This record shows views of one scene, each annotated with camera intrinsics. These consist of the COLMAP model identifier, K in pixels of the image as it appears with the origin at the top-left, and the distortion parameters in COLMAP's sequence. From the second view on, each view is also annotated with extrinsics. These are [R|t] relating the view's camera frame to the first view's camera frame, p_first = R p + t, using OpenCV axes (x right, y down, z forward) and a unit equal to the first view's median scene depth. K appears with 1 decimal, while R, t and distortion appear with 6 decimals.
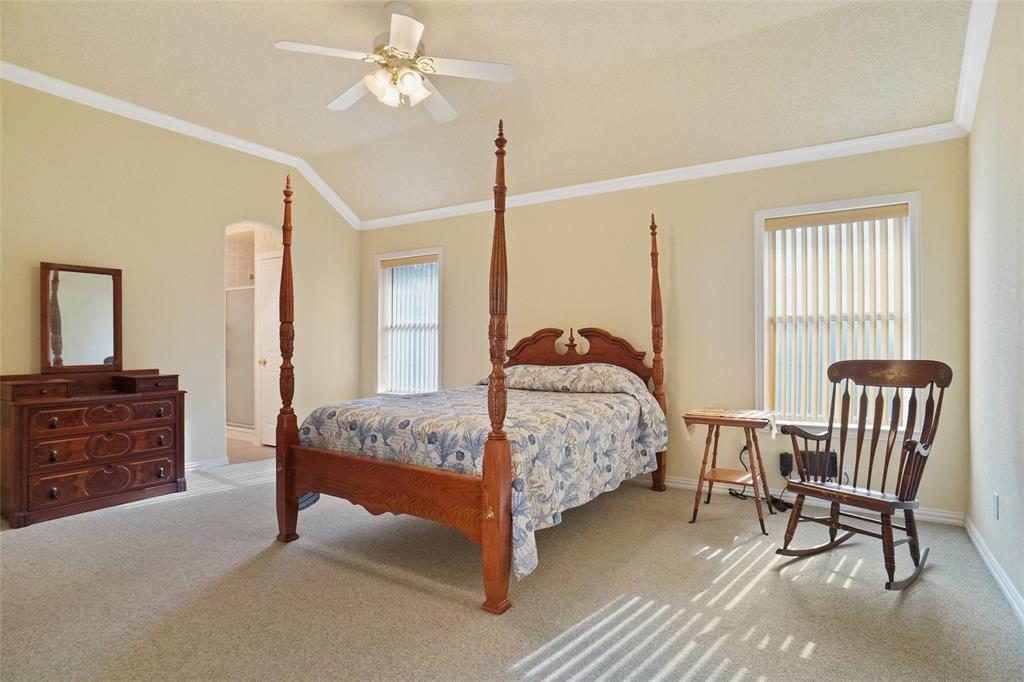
lens RADIAL K [[536.7, 0, 512.0], [0, 536.7, 341.0], [0, 0, 1]] dist [-0.002545, 0.000478]
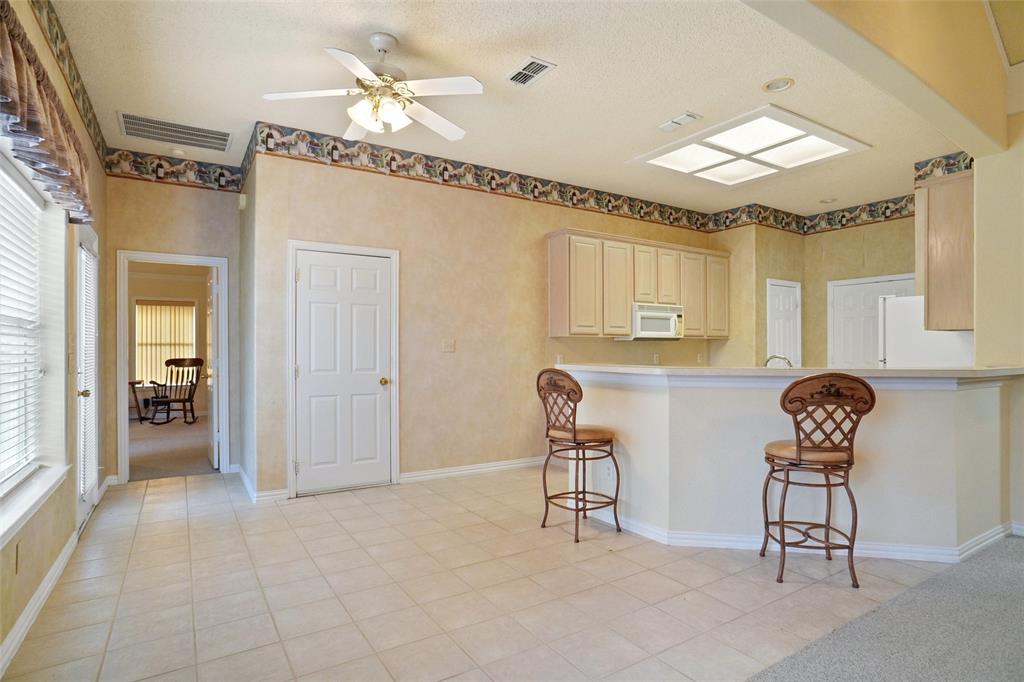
lens RADIAL K [[536.7, 0, 512.0], [0, 536.7, 341.0], [0, 0, 1]] dist [-0.002545, 0.000478]
pose [[0.414759, 0.001353, 0.909930, -1.295602], [0.000436, 0.999998, -0.001686, -0.056801], [-0.909931, 0.001096, 0.414758, -1.941558]]
